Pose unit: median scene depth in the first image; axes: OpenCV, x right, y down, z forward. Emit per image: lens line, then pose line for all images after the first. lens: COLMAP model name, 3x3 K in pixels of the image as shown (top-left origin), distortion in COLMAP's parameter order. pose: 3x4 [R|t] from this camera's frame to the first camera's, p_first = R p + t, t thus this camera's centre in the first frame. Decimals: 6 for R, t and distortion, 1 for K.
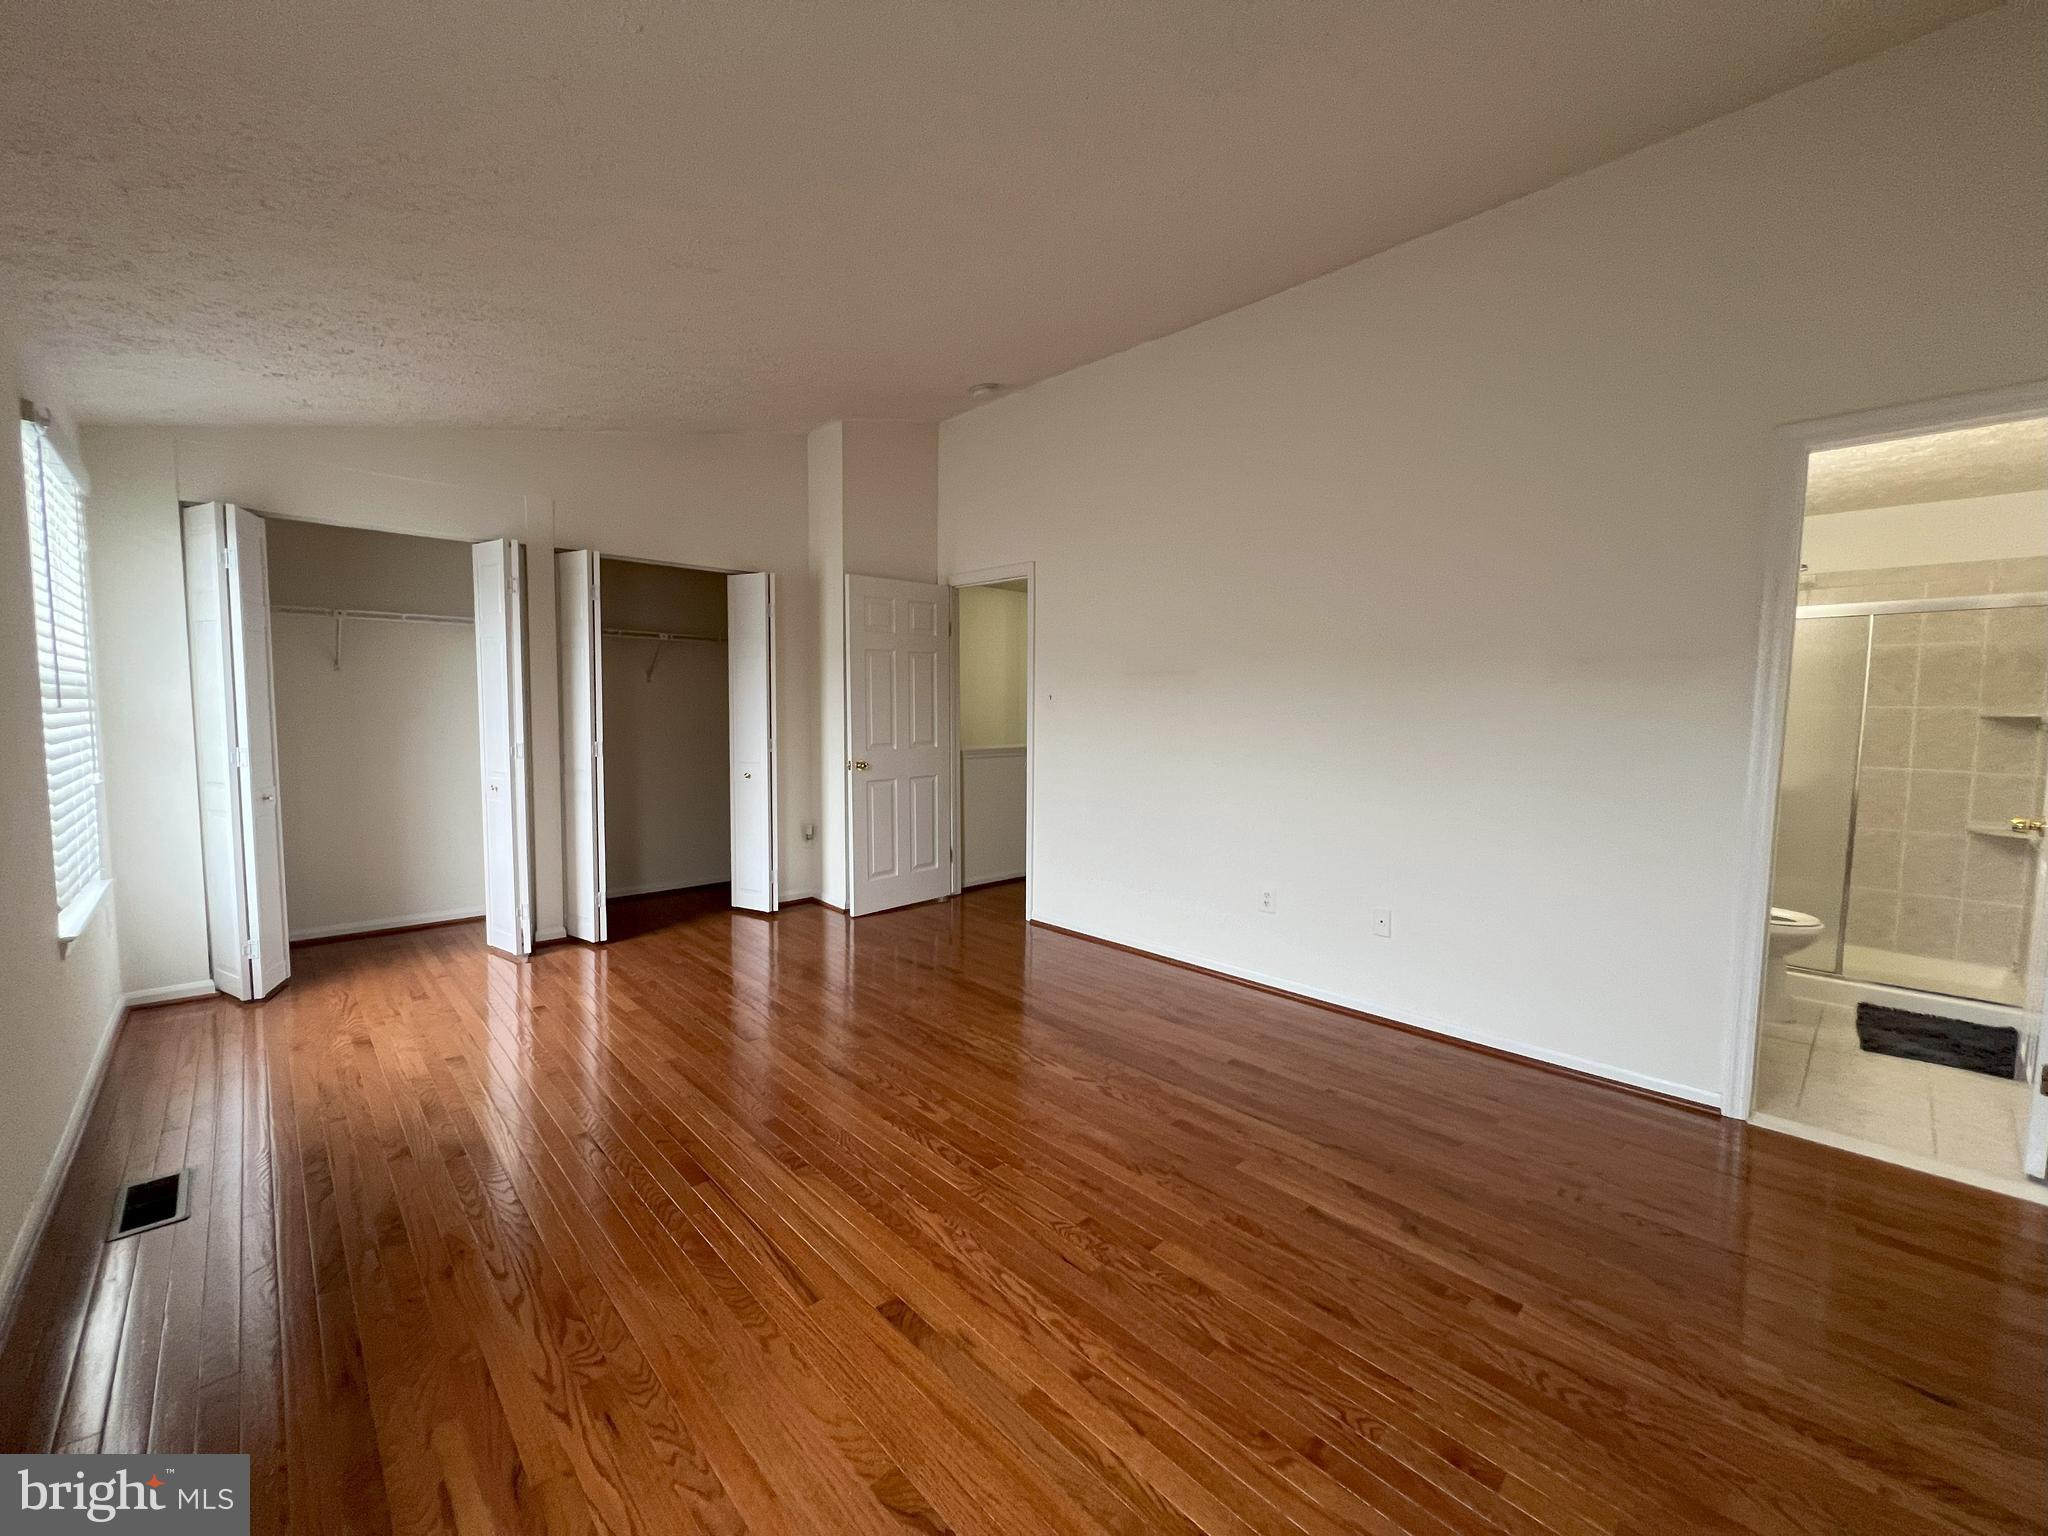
lens RADIAL K [[821.2, 0, 1021.8], [0, 821.2, 766.9], [0, 0, 1]] dist [-0.001966, 0.000351]
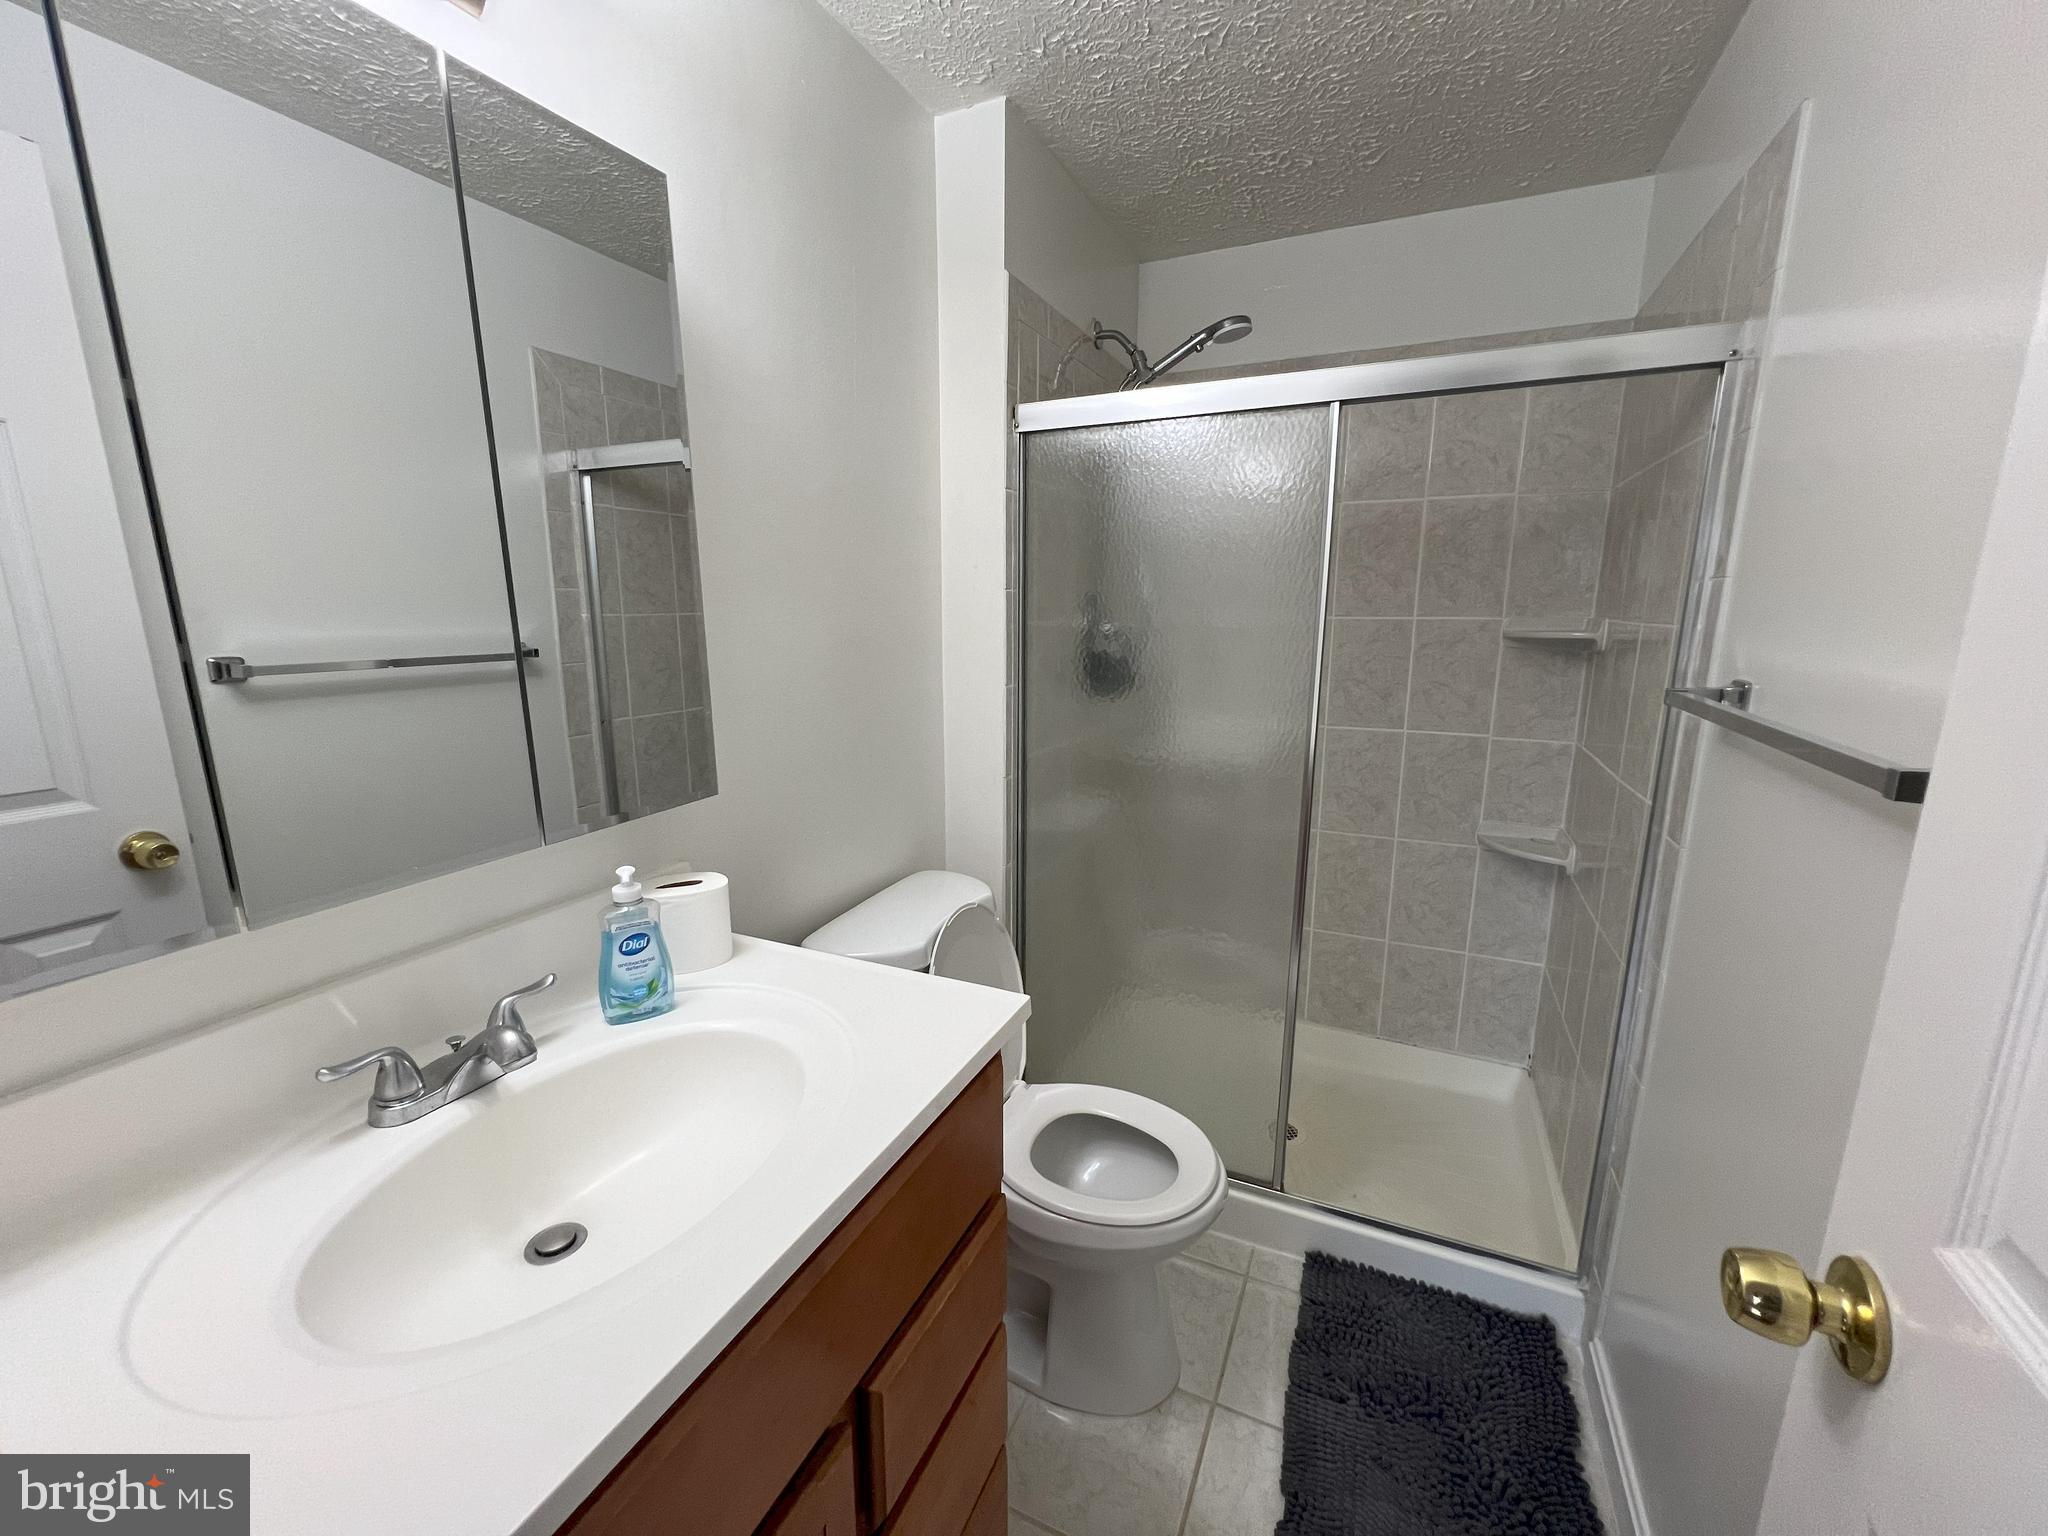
lens RADIAL K [[821.2, 0, 1021.8], [0, 821.2, 766.9], [0, 0, 1]] dist [-0.001966, 0.000351]
pose [[0.928483, -0.081886, 0.362235, 0.663018], [0.035940, 0.990622, 0.131817, -0.058667], [-0.369632, -0.109371, 0.922719, 0.601791]]
